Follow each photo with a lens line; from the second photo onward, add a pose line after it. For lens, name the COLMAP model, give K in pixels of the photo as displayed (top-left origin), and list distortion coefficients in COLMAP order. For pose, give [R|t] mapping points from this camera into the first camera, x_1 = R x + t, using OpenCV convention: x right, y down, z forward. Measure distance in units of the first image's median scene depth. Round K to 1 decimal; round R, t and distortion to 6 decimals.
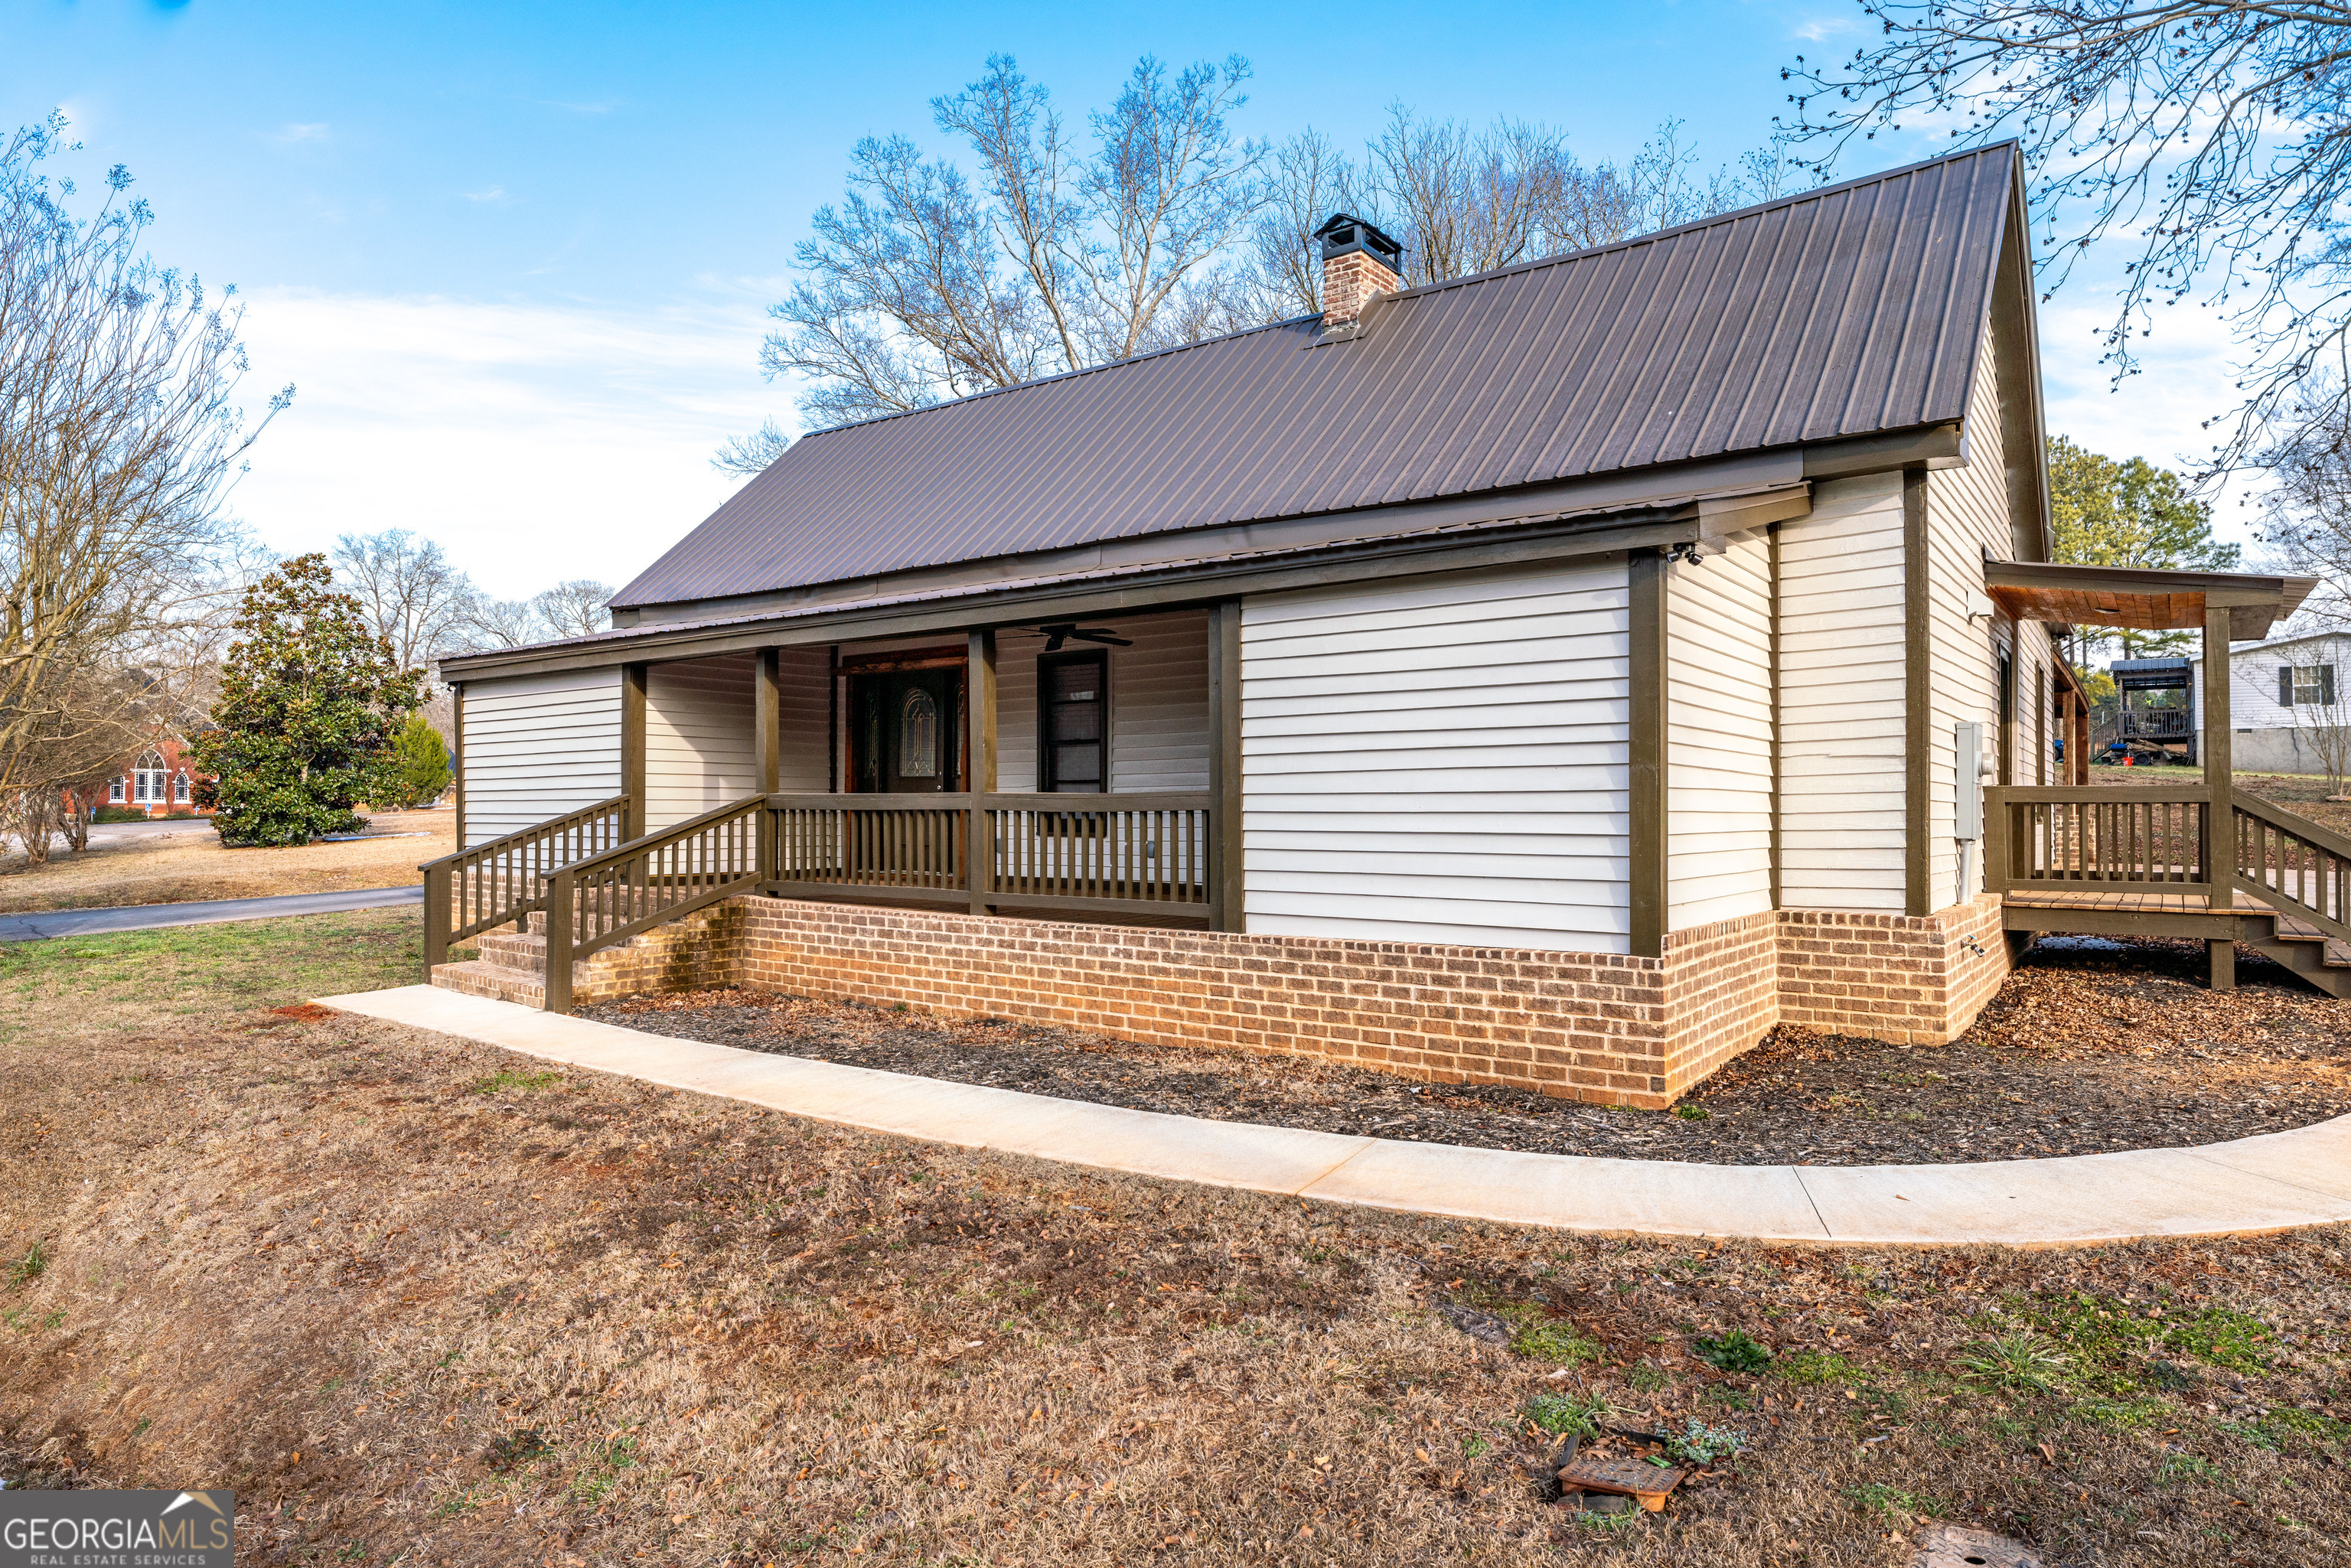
lens RADIAL K [[1351.1, 0, 1175.5], [0, 1351.1, 784.0], [0, 0, 1]] dist [0.000829, 0.000073]
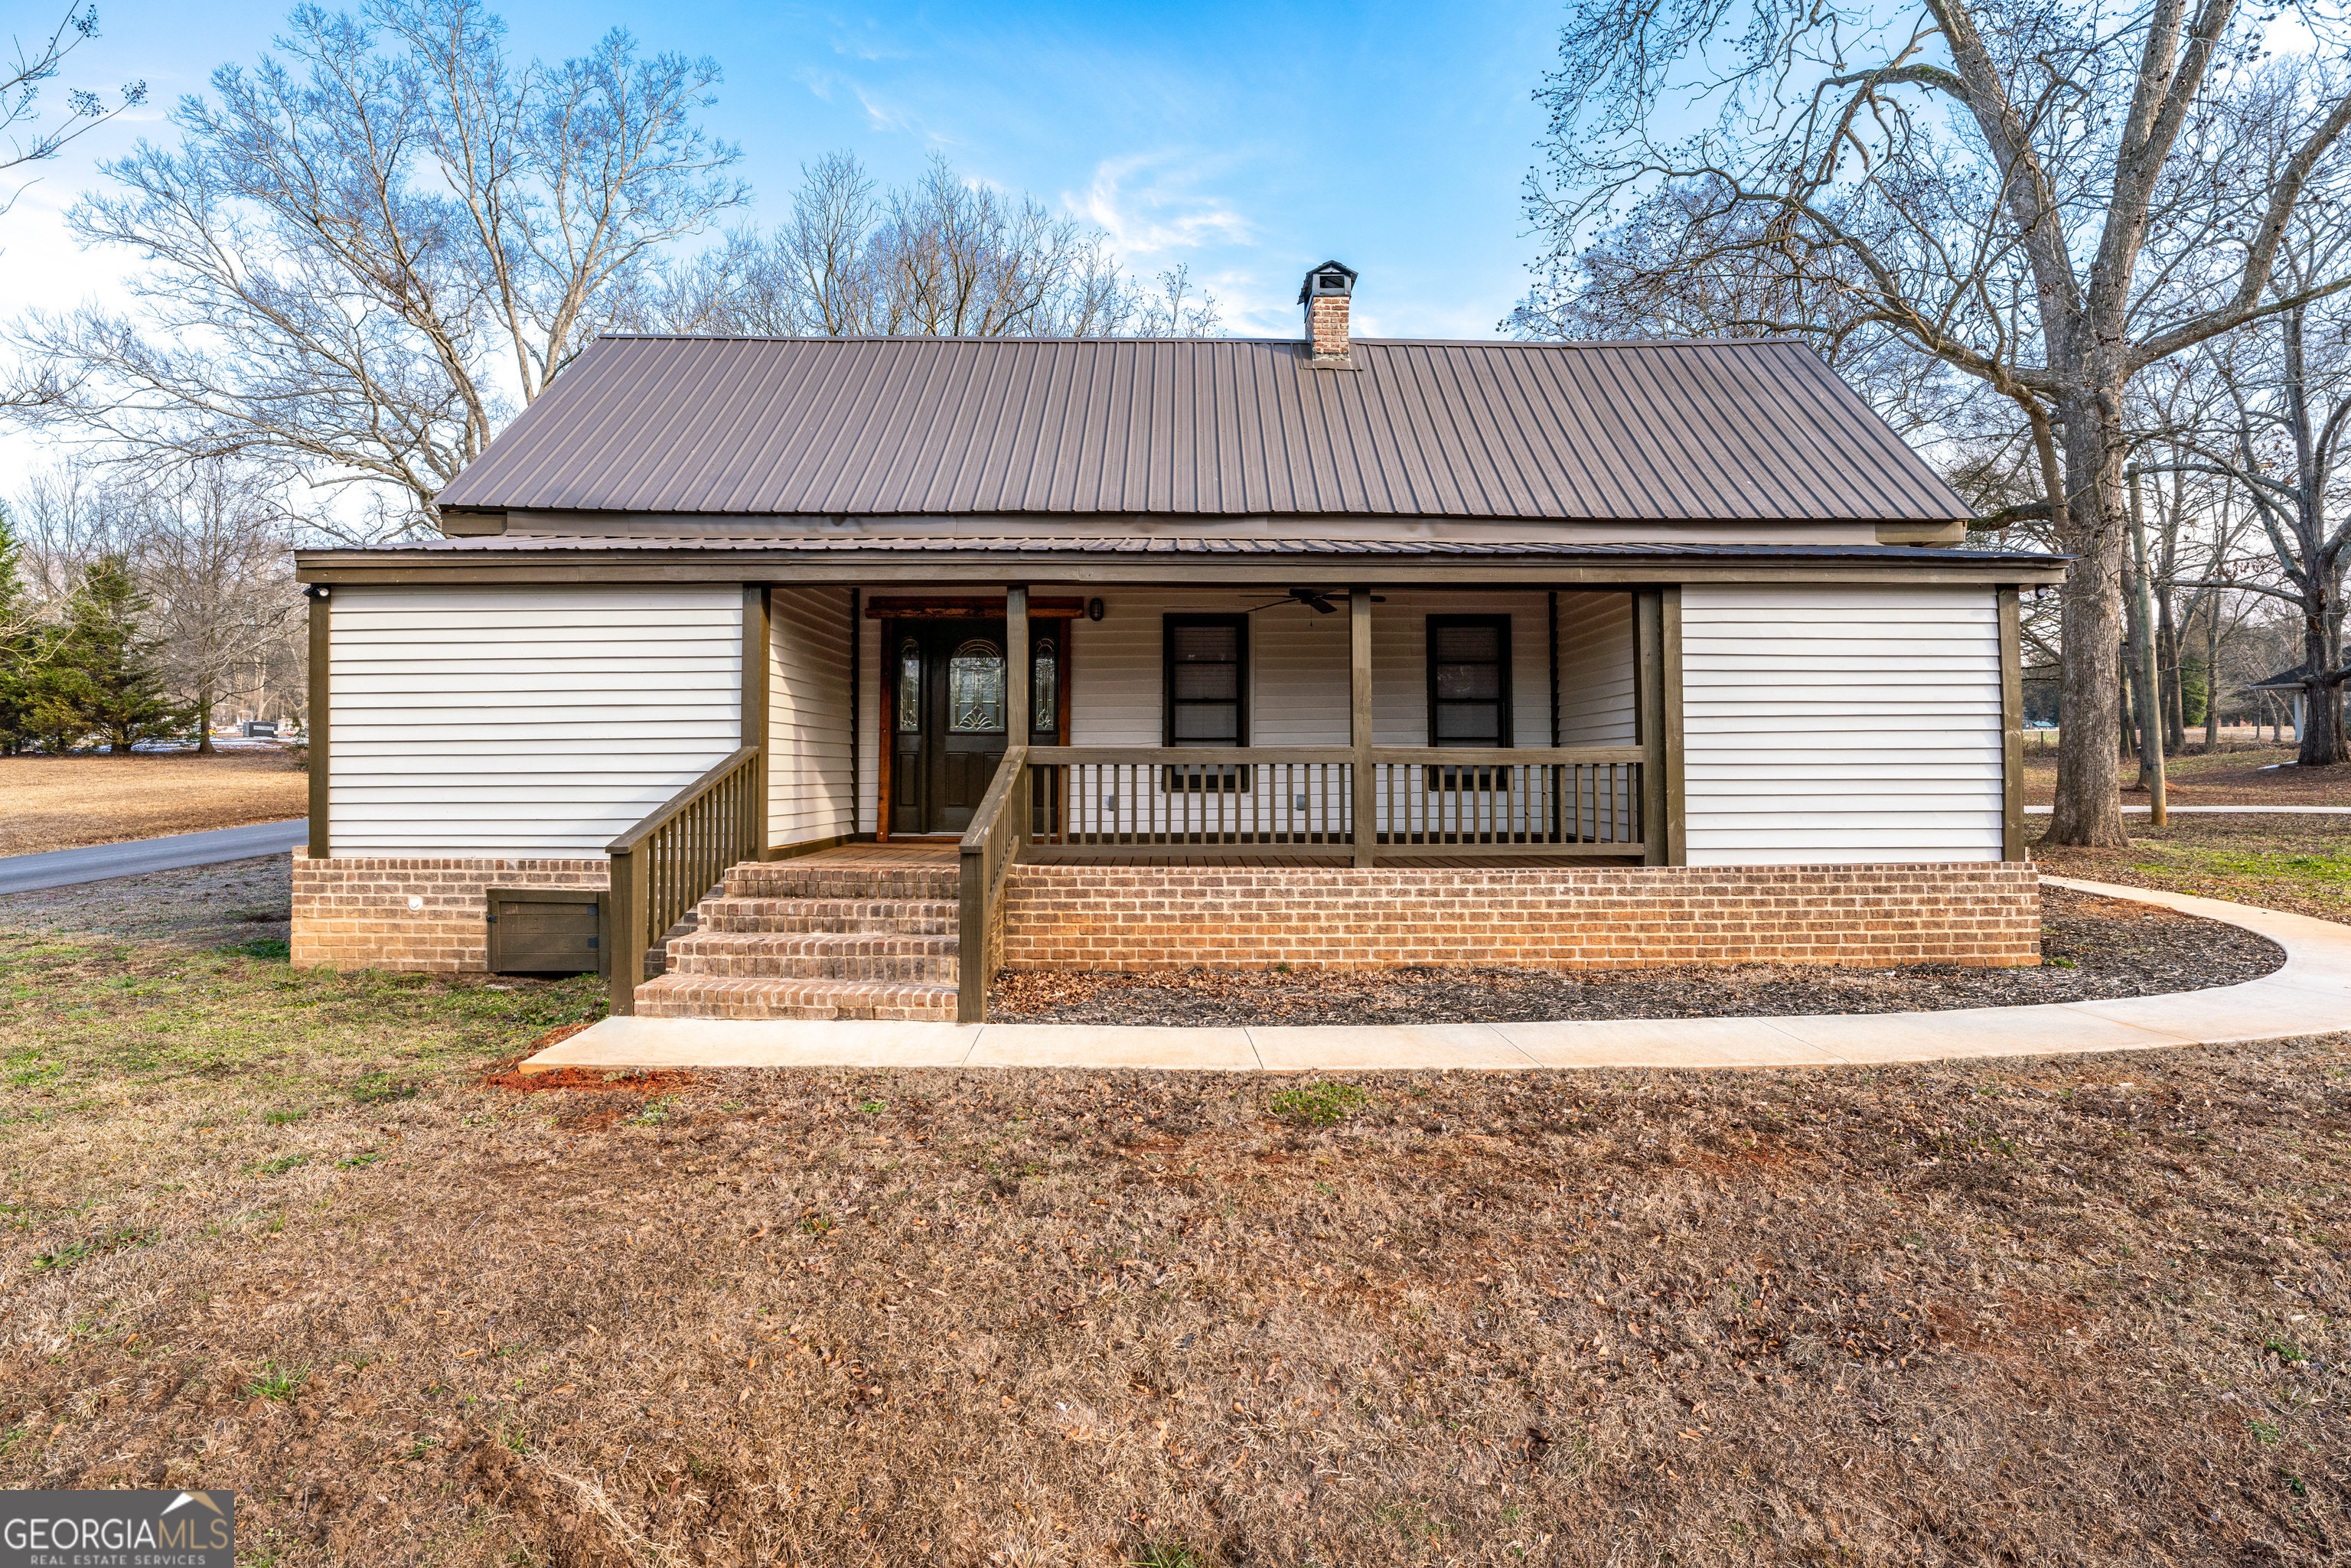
lens RADIAL K [[1062.1, 0, 1174.1], [0, 1062.1, 743.6], [0, 0, 1]] dist [-0.003855, -0.000092]
pose [[0.791588, 0.013339, 0.610910, -0.877812], [-0.006679, 0.999891, -0.013177, 0.017856], [-0.611019, 0.006351, 0.791590, 0.531368]]
